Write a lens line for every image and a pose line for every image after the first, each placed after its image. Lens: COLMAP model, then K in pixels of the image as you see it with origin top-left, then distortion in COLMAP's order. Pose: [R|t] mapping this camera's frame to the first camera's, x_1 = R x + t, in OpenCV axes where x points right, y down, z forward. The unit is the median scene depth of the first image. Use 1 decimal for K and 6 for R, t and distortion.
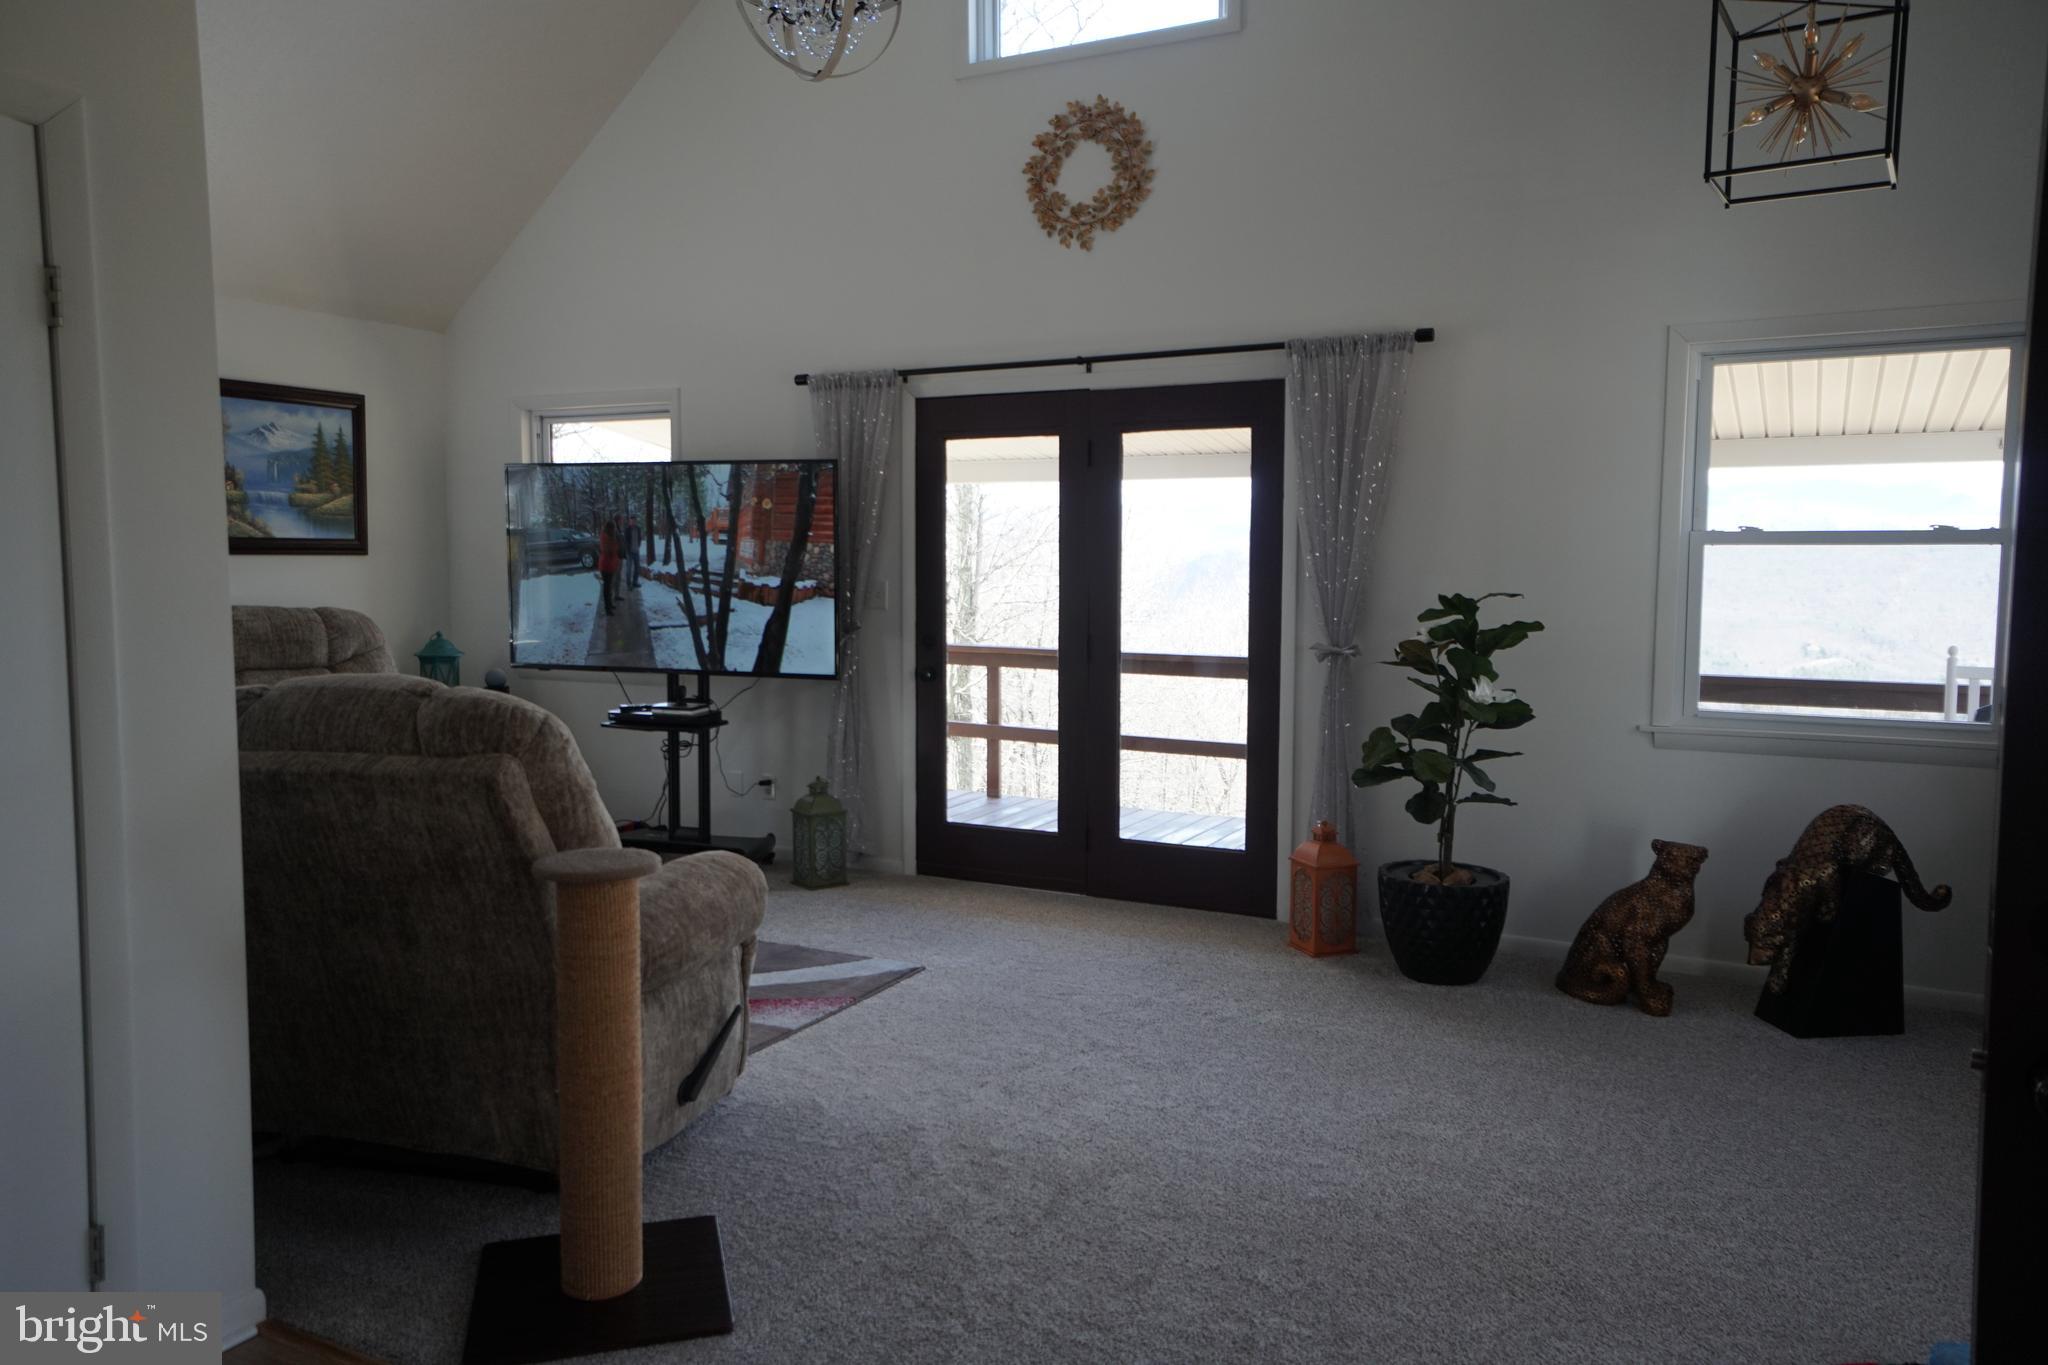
lens RADIAL K [[1468.4, 0, 1018.3], [0, 1468.4, 660.7], [0, 0, 1]] dist [0.005330, 0.061399]
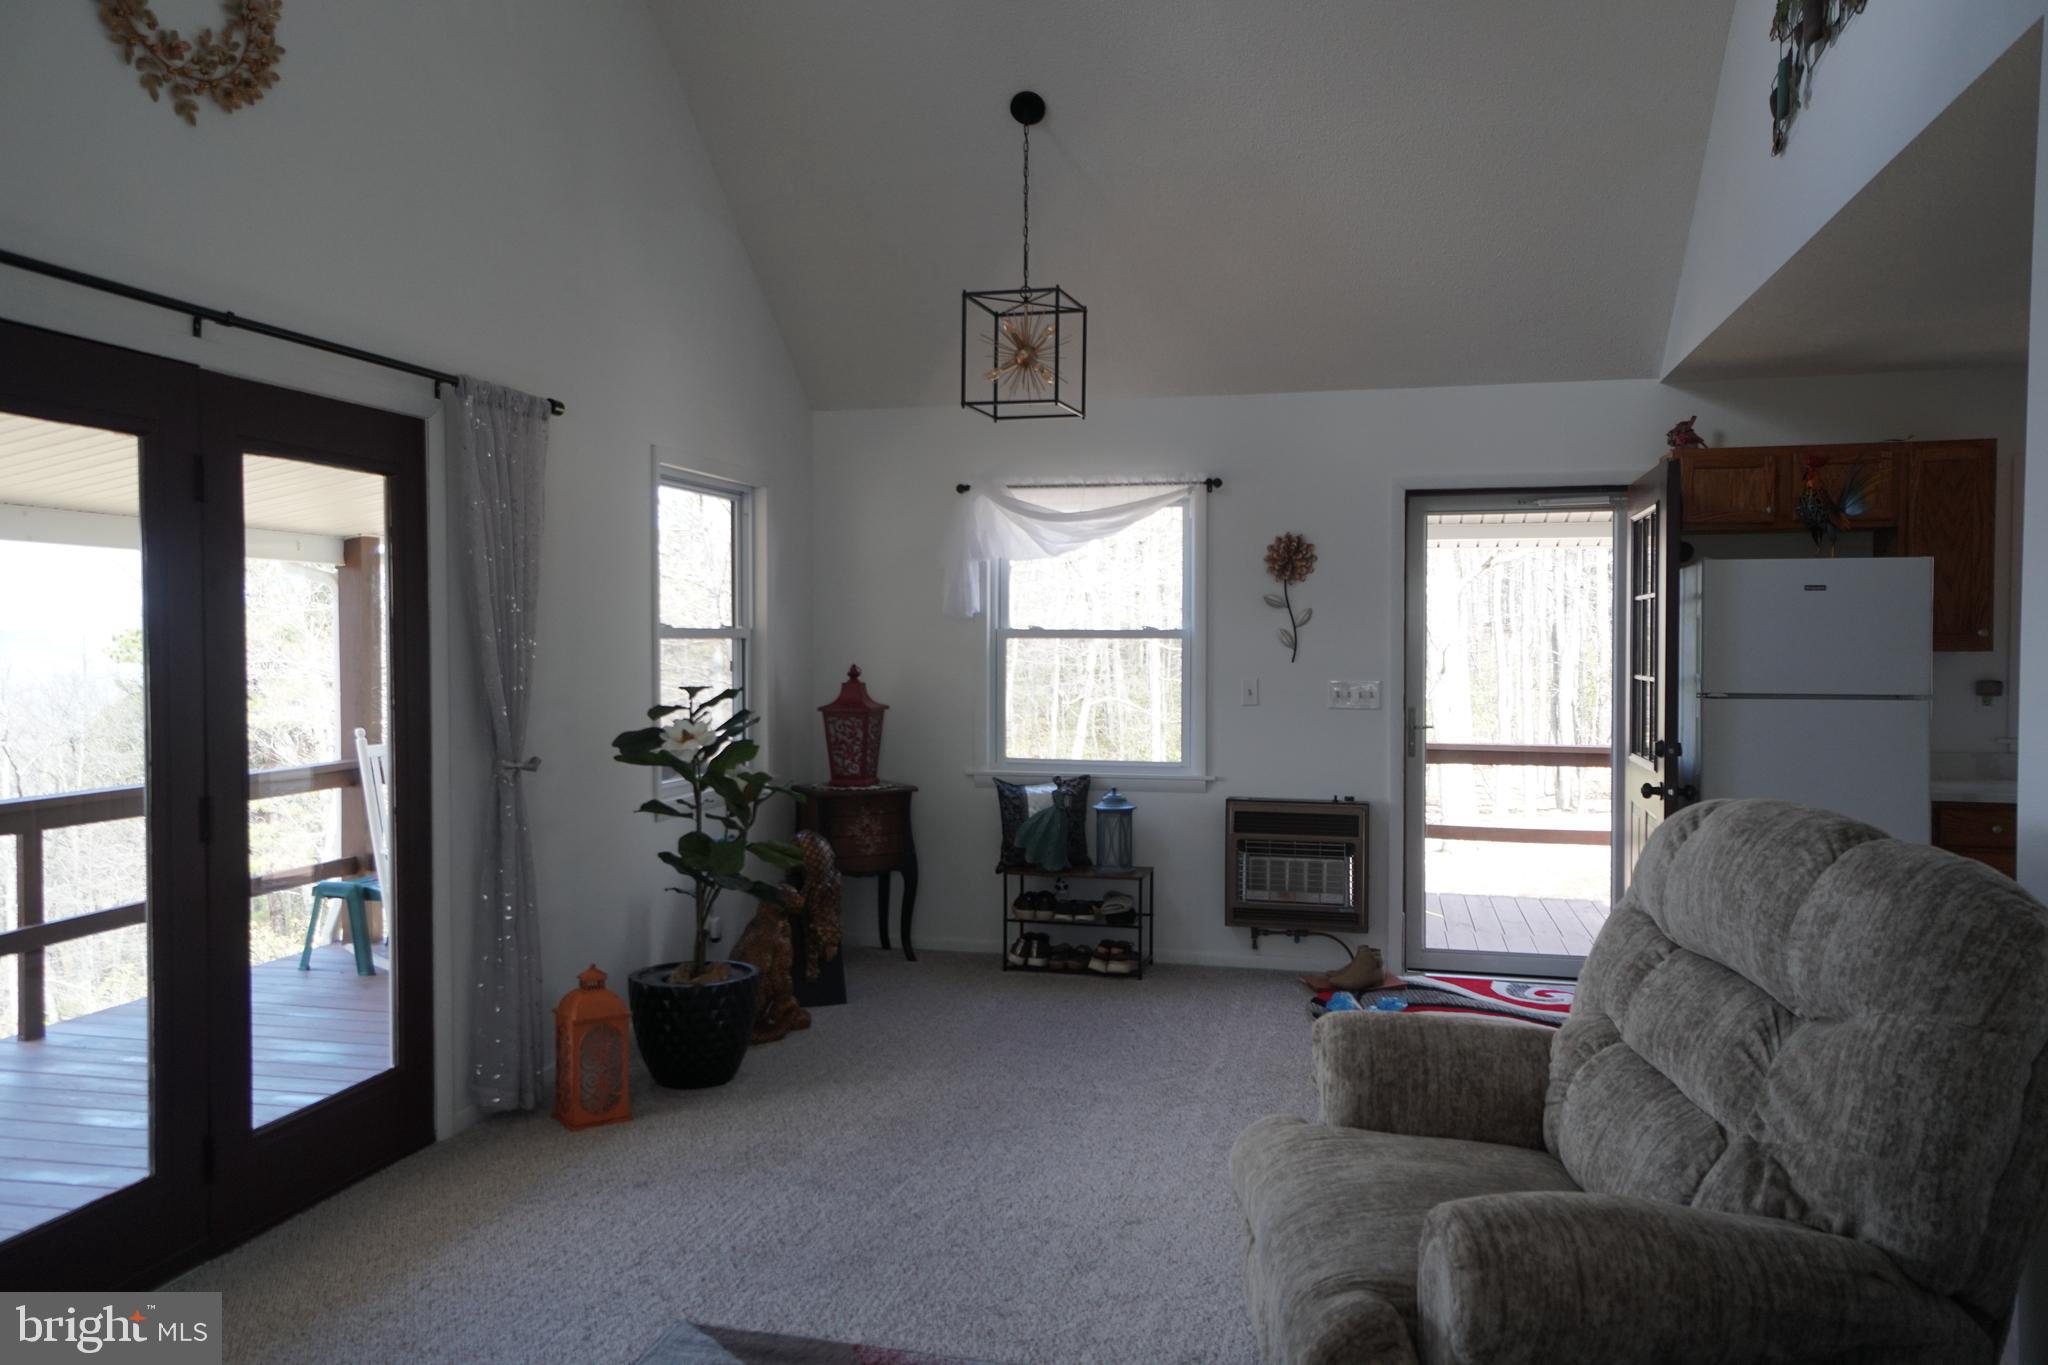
lens RADIAL K [[1410.4, 0, 1024.0], [0, 1410.4, 682.5], [0, 0, 1]] dist [0.007736, 0.005151]
pose [[-0.237449, -0.030378, 0.970925, -0.561691], [0.078376, 0.995653, 0.050319, -0.064672], [-0.968233, 0.088045, -0.234036, 0.823194]]
